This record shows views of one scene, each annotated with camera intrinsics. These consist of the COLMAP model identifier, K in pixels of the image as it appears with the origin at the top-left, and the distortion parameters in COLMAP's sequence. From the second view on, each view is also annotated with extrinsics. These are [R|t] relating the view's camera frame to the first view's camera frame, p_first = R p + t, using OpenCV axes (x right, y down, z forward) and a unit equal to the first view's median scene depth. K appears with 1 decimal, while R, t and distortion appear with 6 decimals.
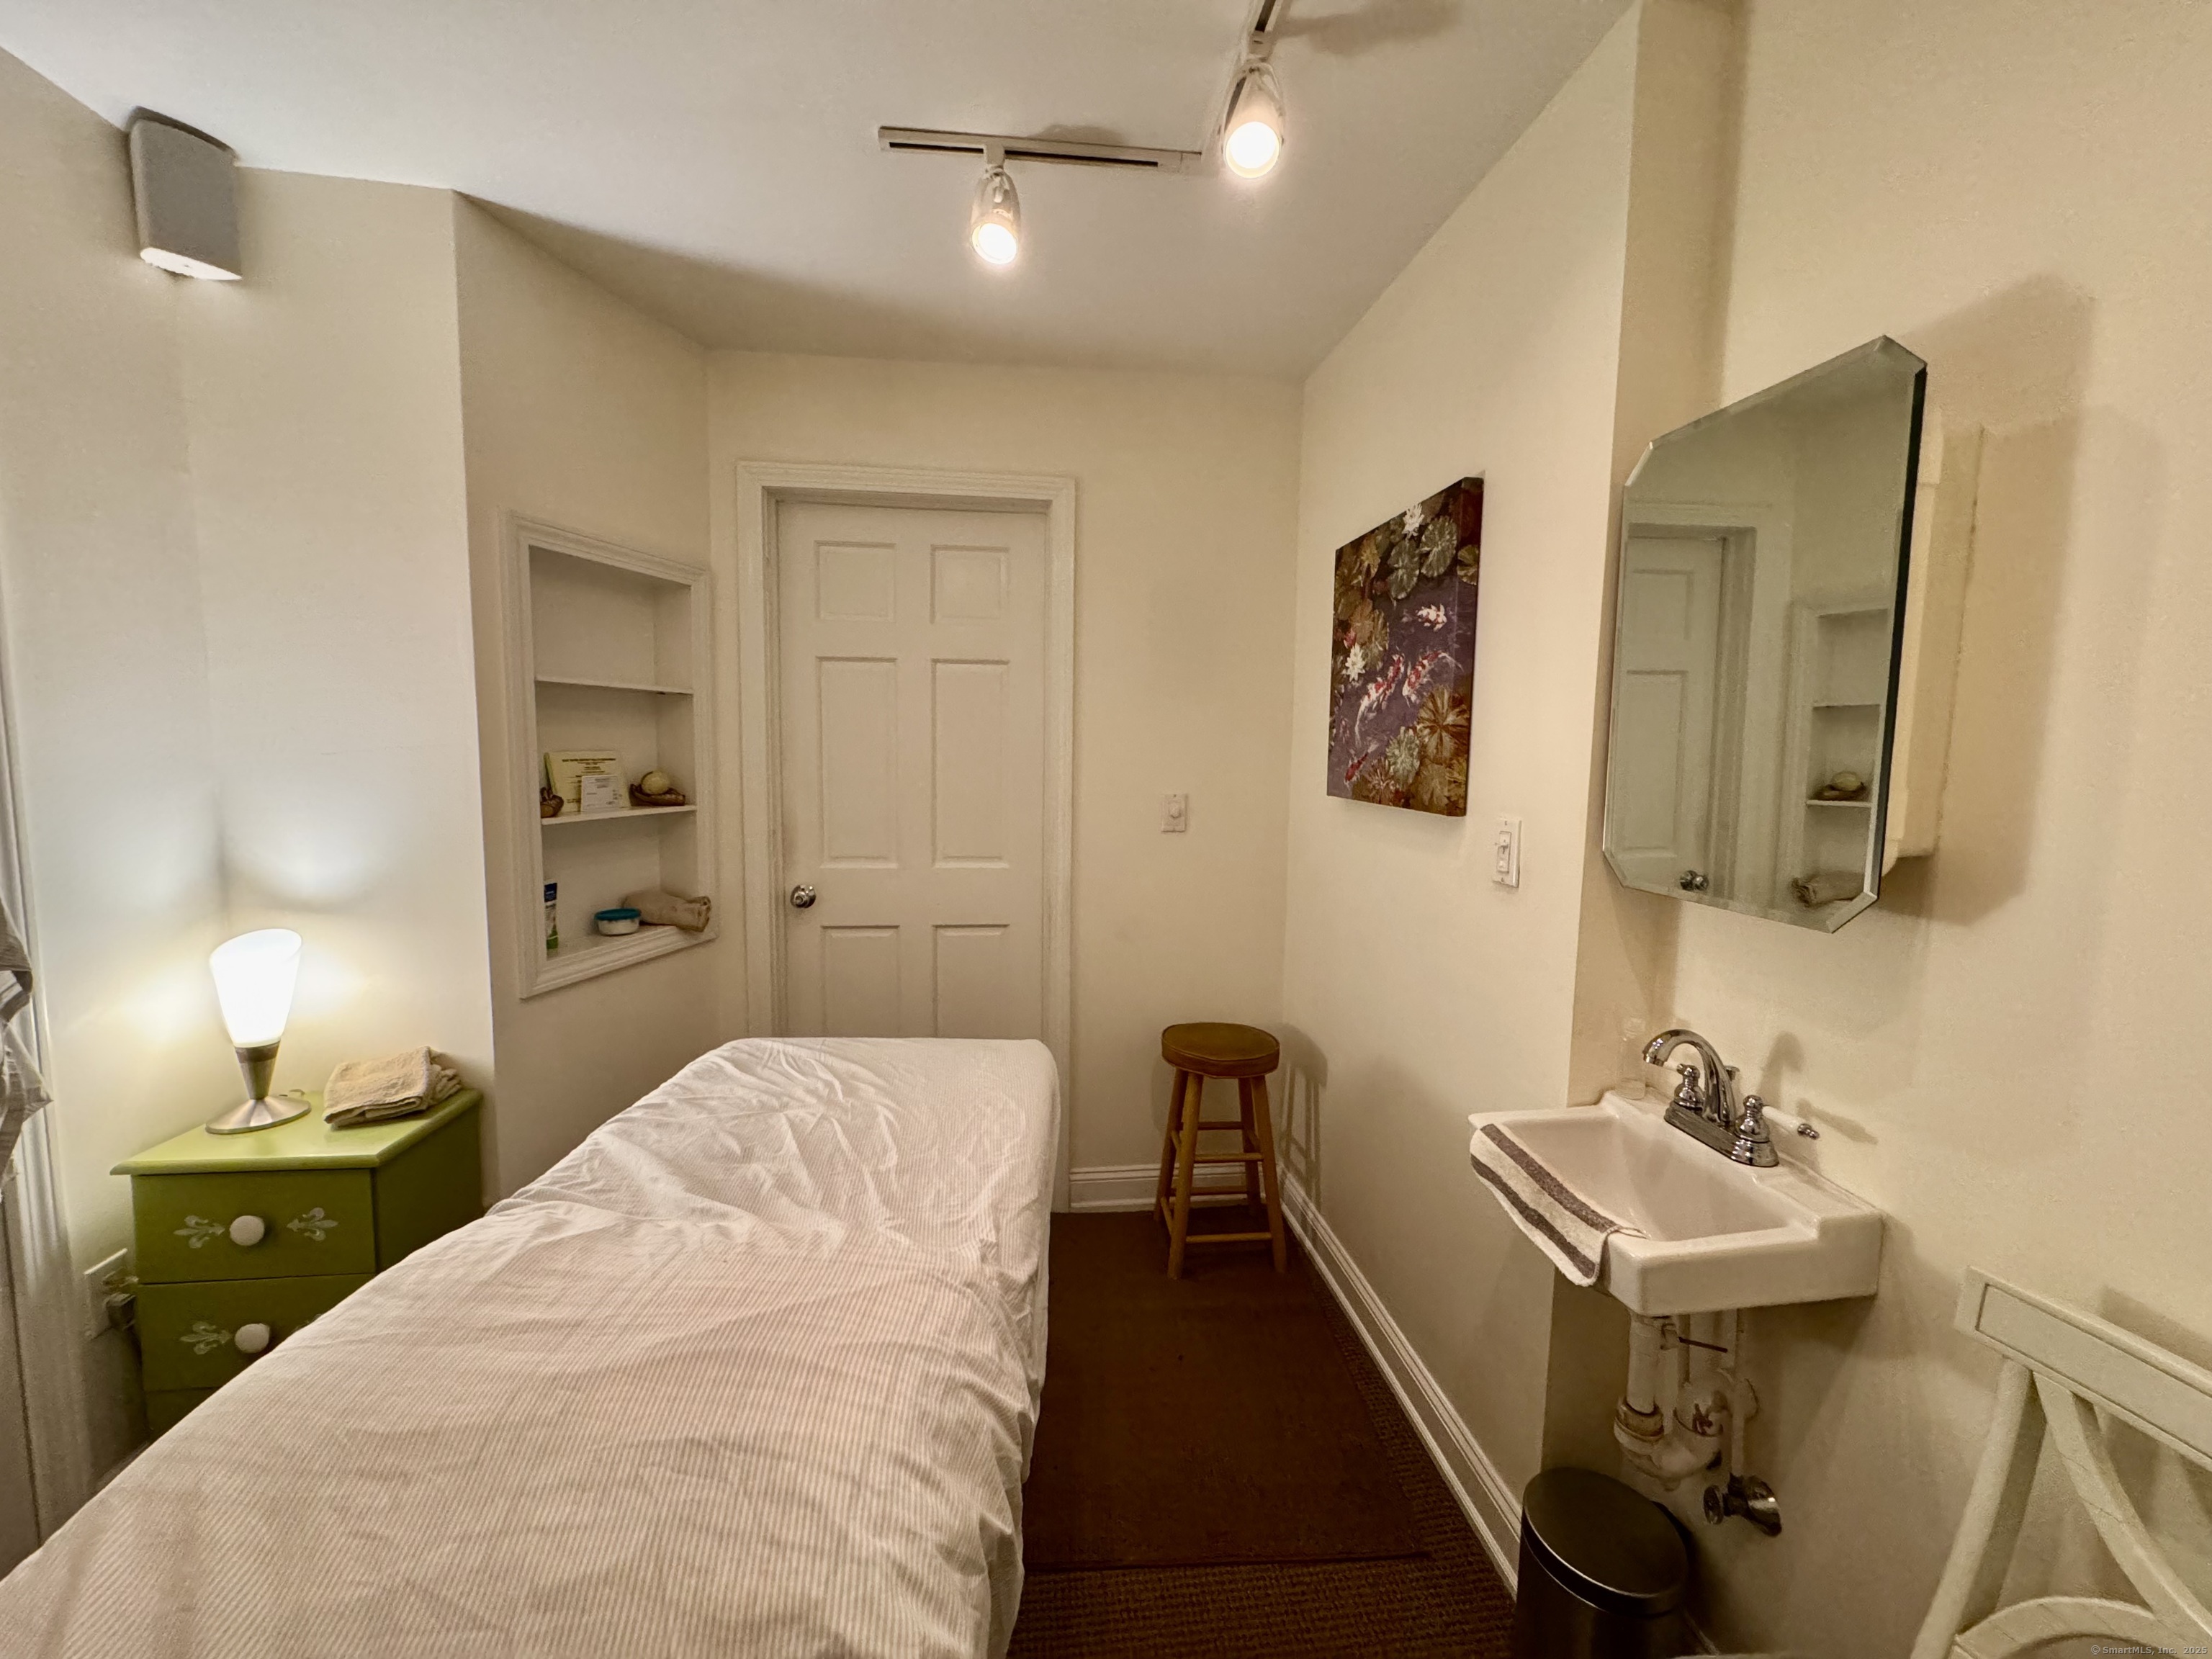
lens RADIAL K [[881.7, 0, 1106.0], [0, 881.7, 829.5], [0, 0, 1]] dist [-0.001762, -0.000432]
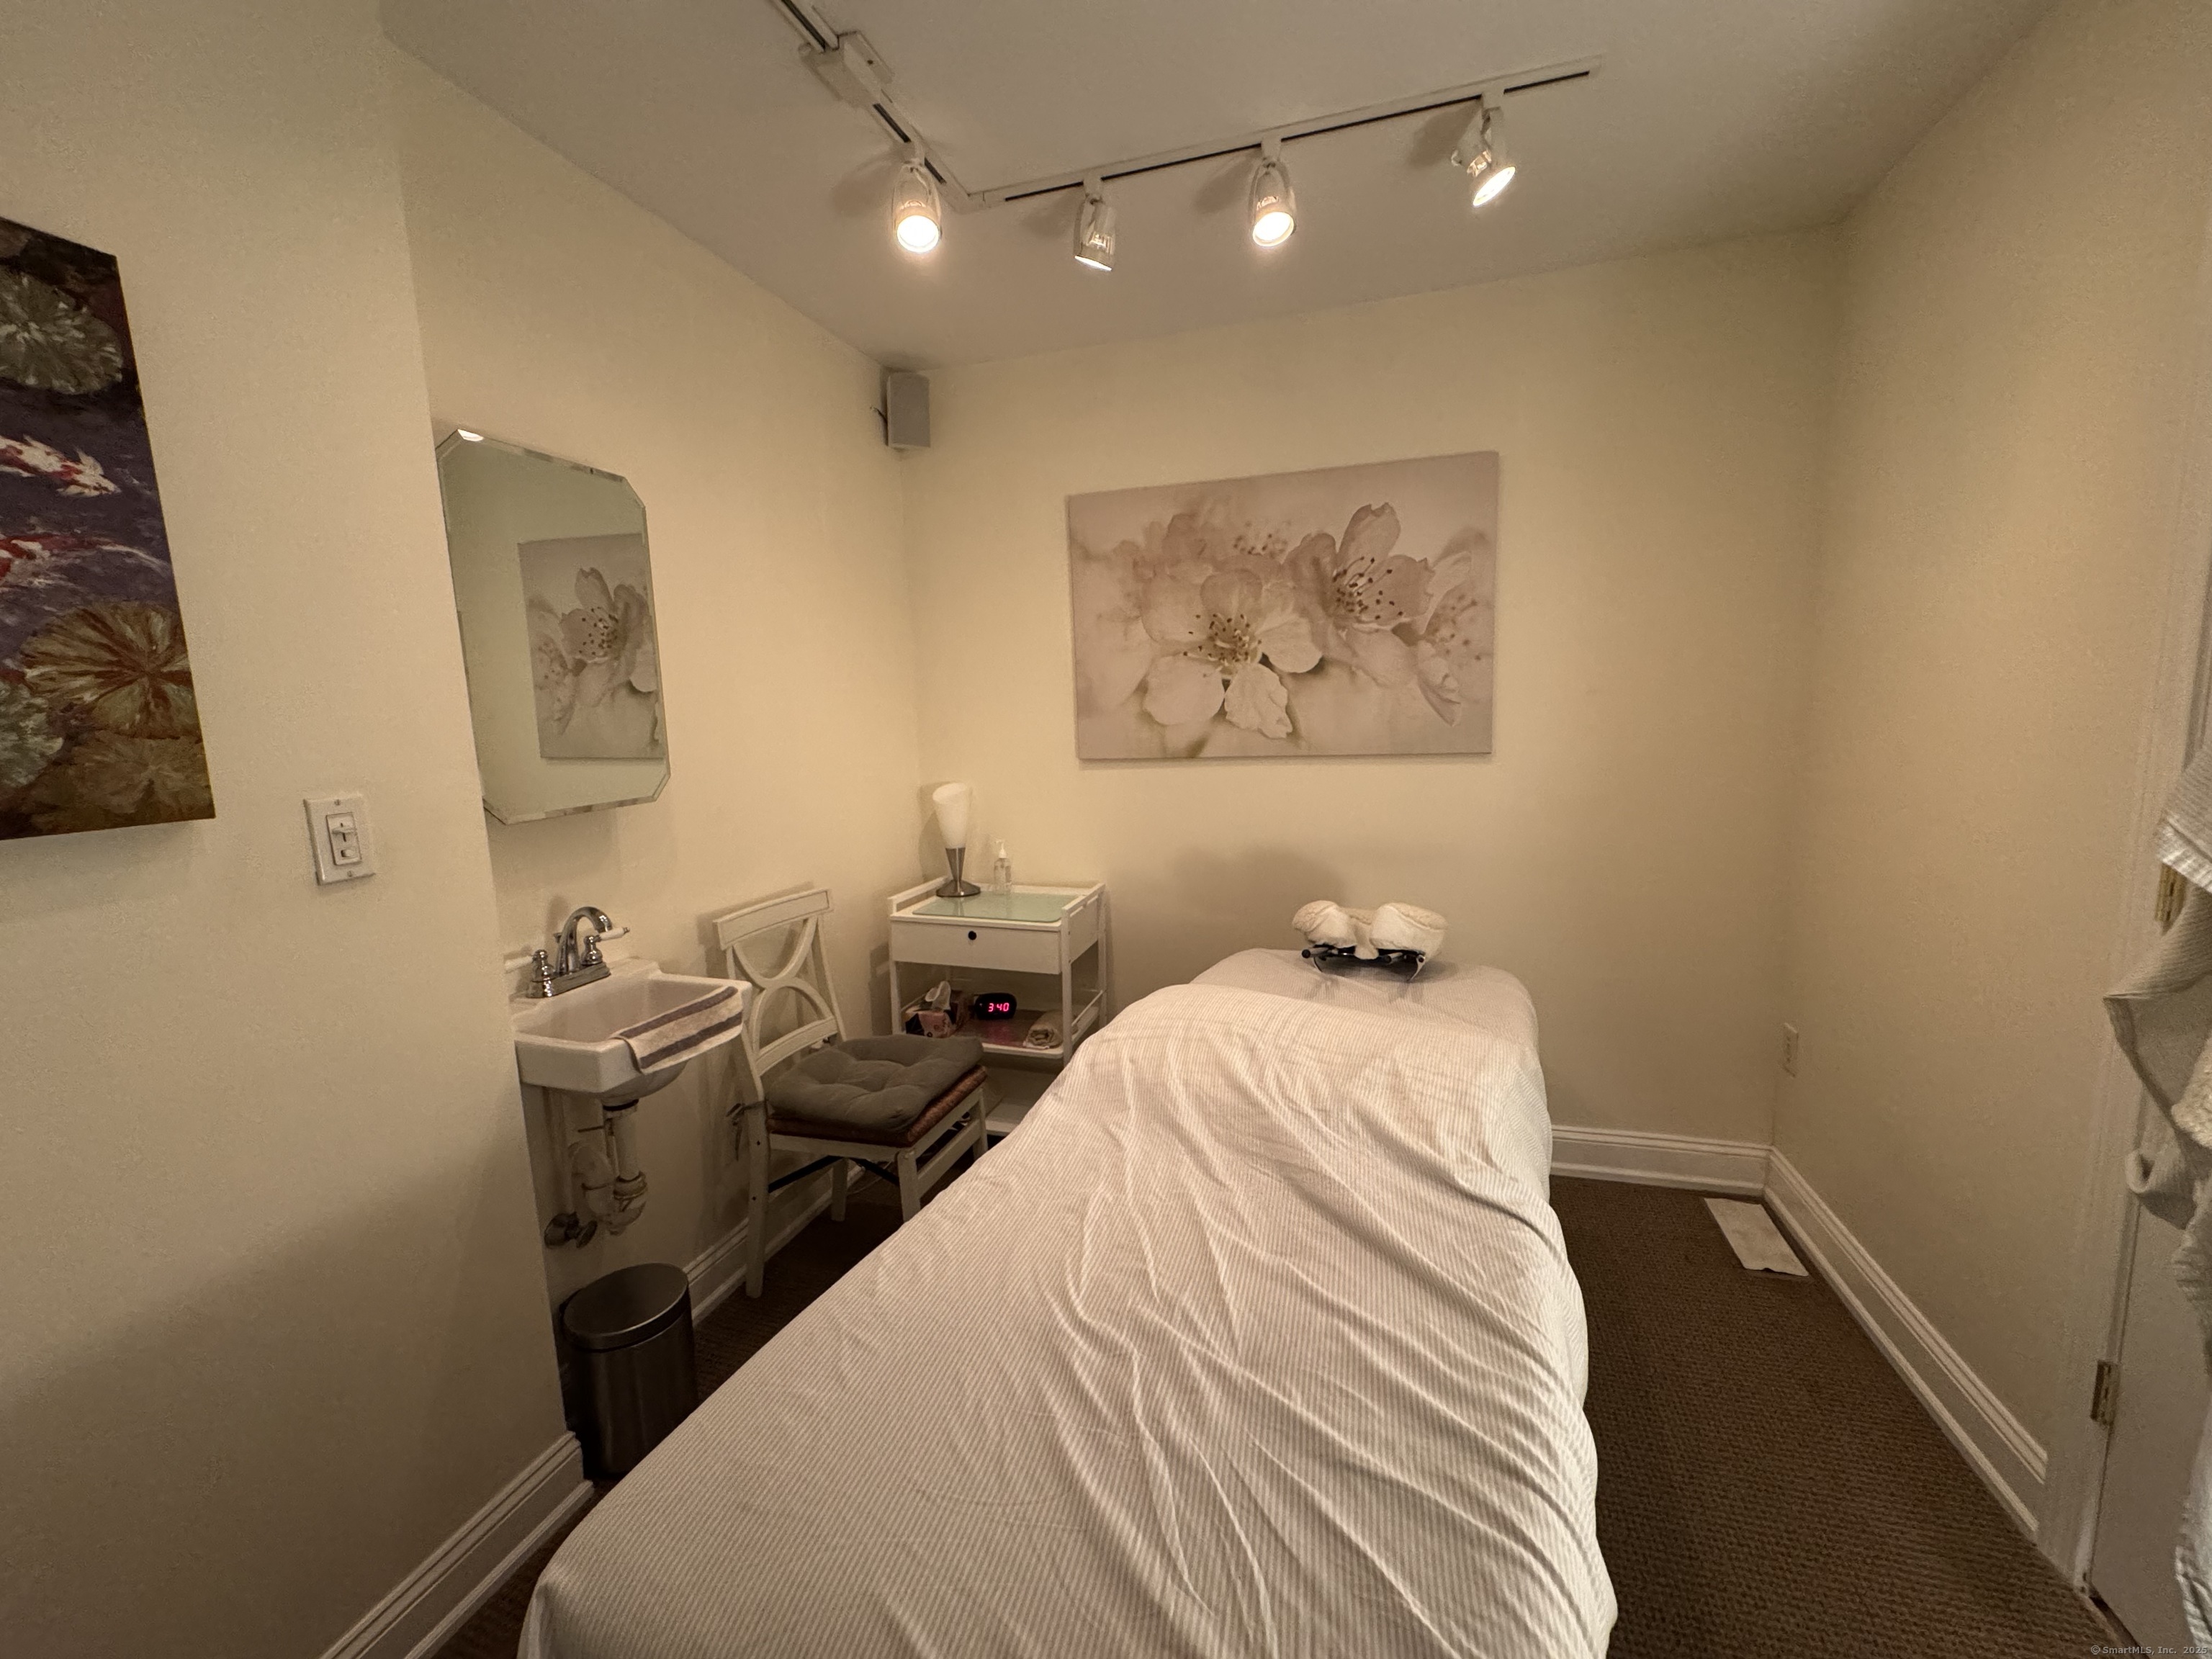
lens RADIAL K [[881.7, 0, 1106.0], [0, 881.7, 829.5], [0, 0, 1]] dist [-0.001762, -0.000432]
pose [[-0.913147, -0.046899, 0.404922, -0.452894], [0.055584, 0.969755, 0.237668, -0.122662], [-0.403822, 0.239533, -0.882922, 1.313484]]
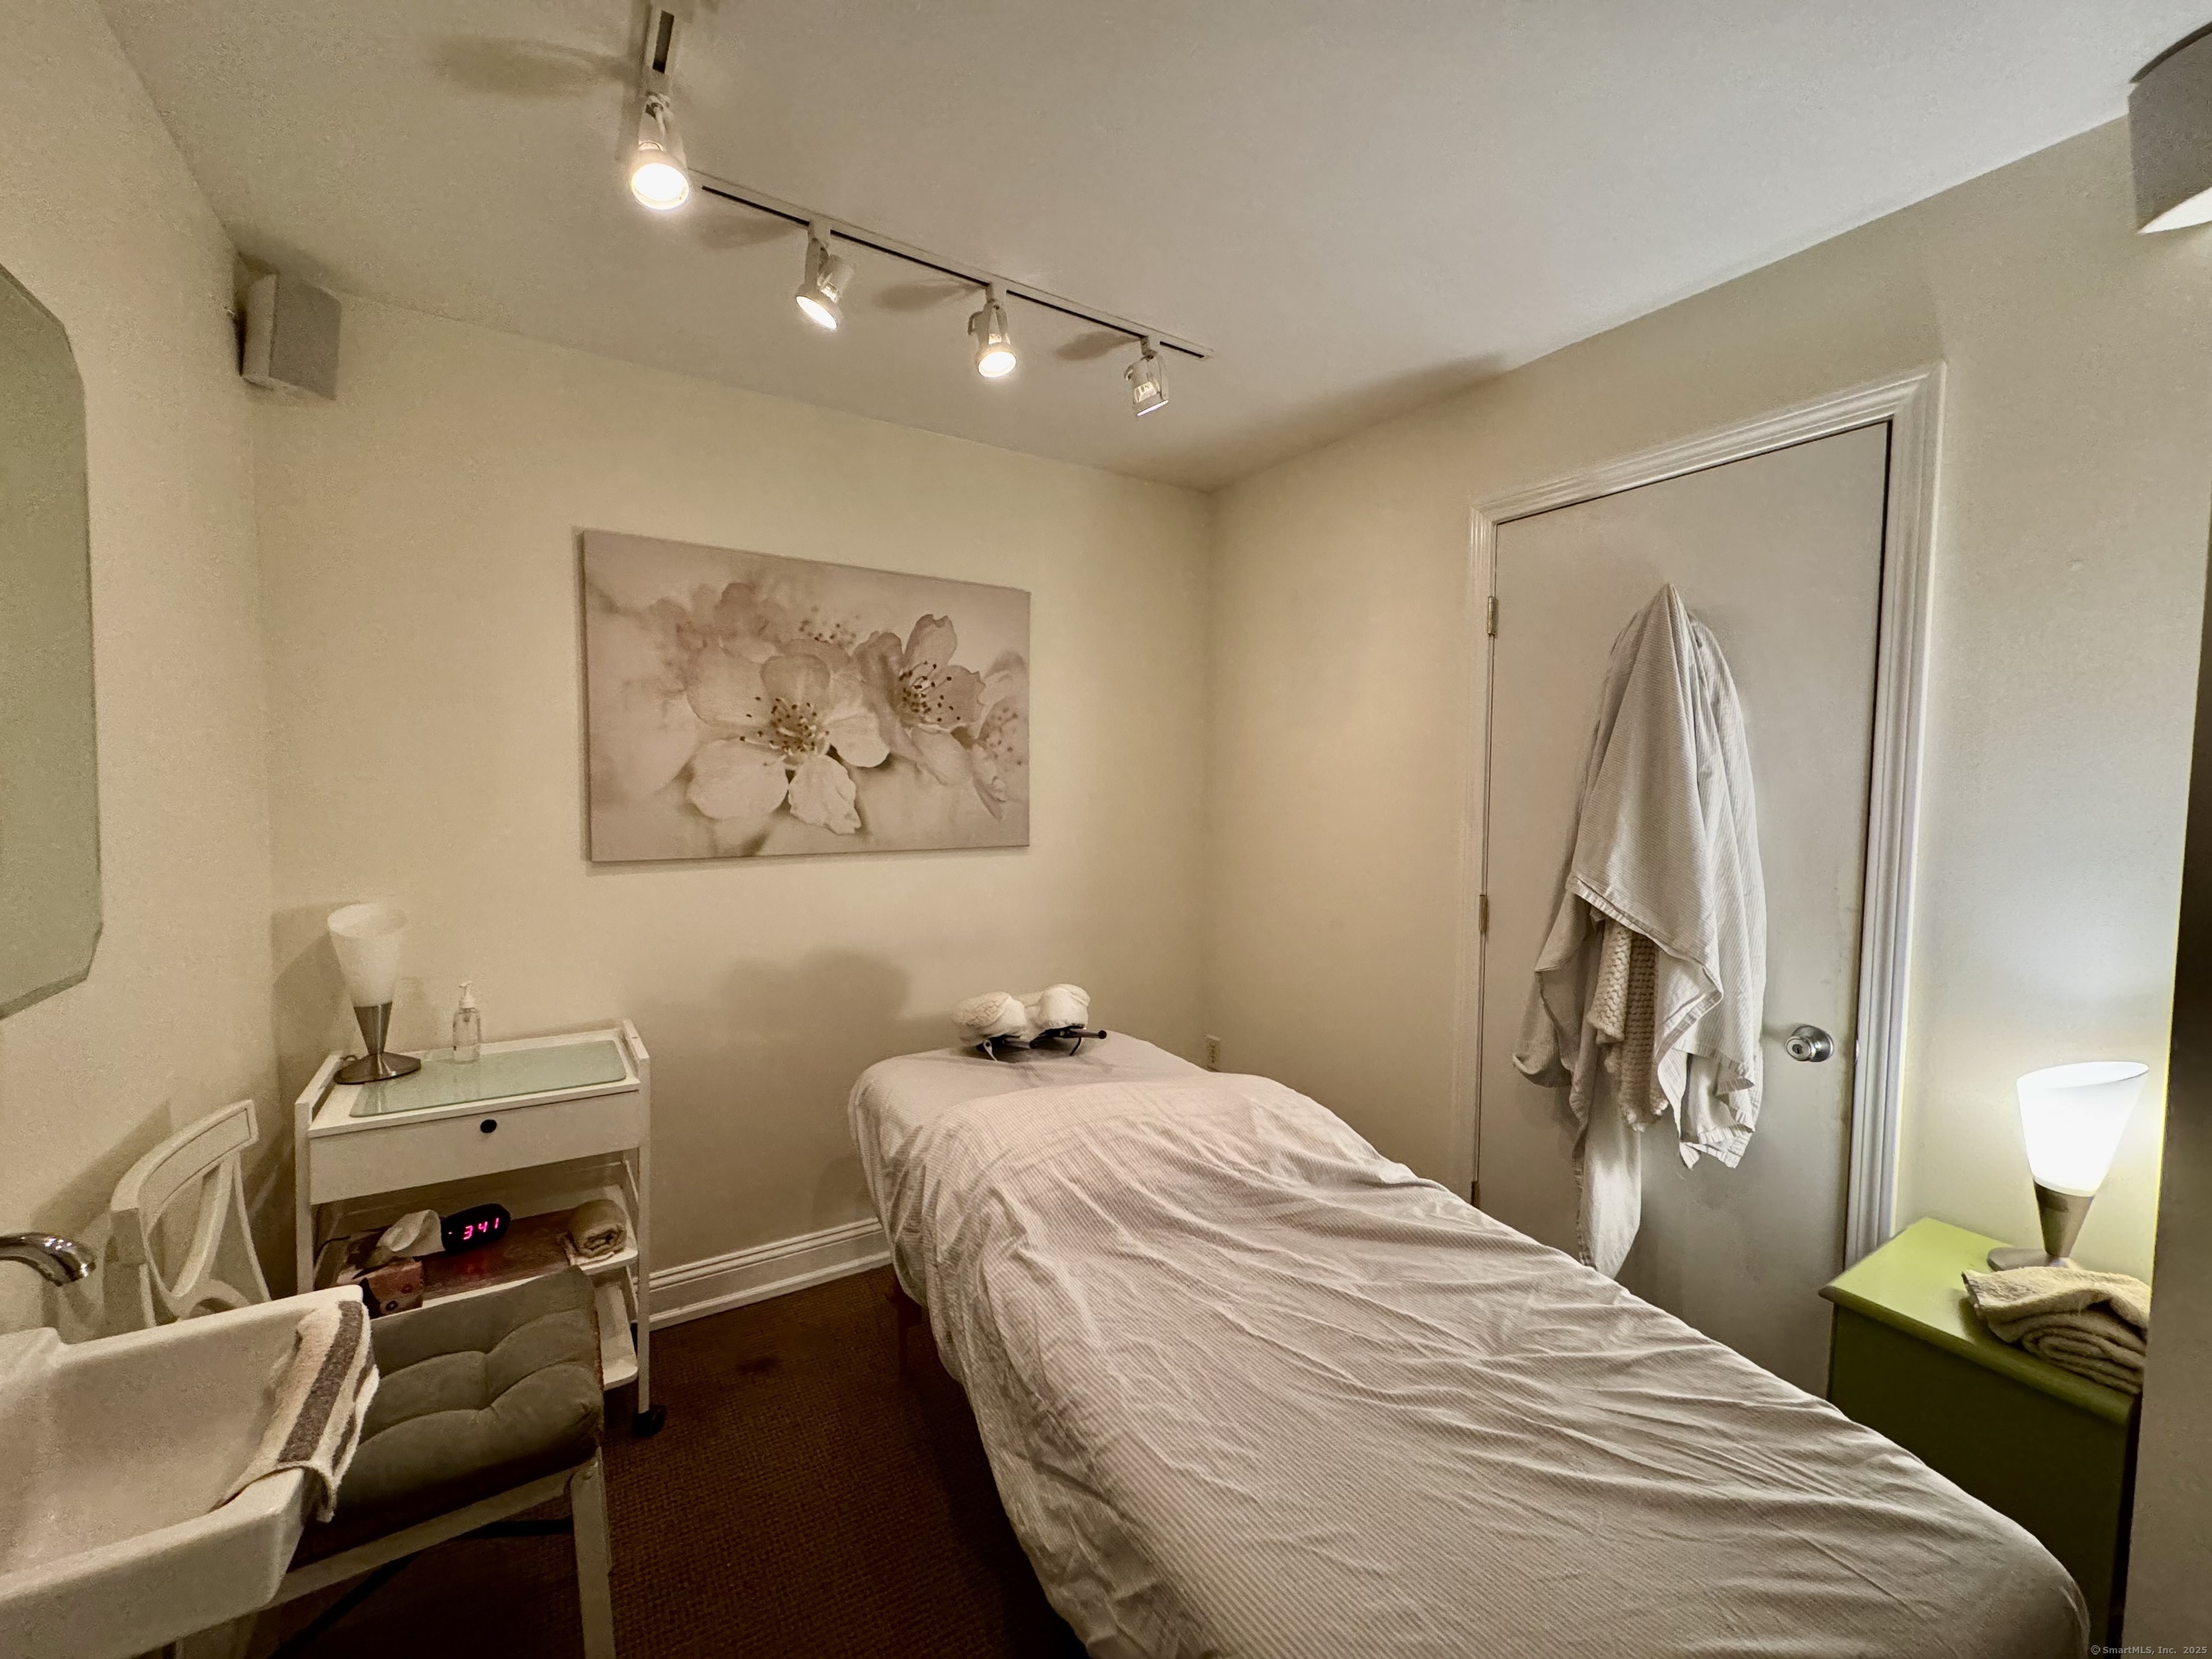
lens RADIAL K [[881.7, 0, 1106.0], [0, 881.7, 829.5], [0, 0, 1]] dist [-0.001762, -0.000432]
pose [[-0.899083, -0.002131, -0.437773, 0.171501], [-0.068259, 0.988440, 0.135375, -0.130235], [0.432423, 0.151595, -0.888836, 1.285965]]
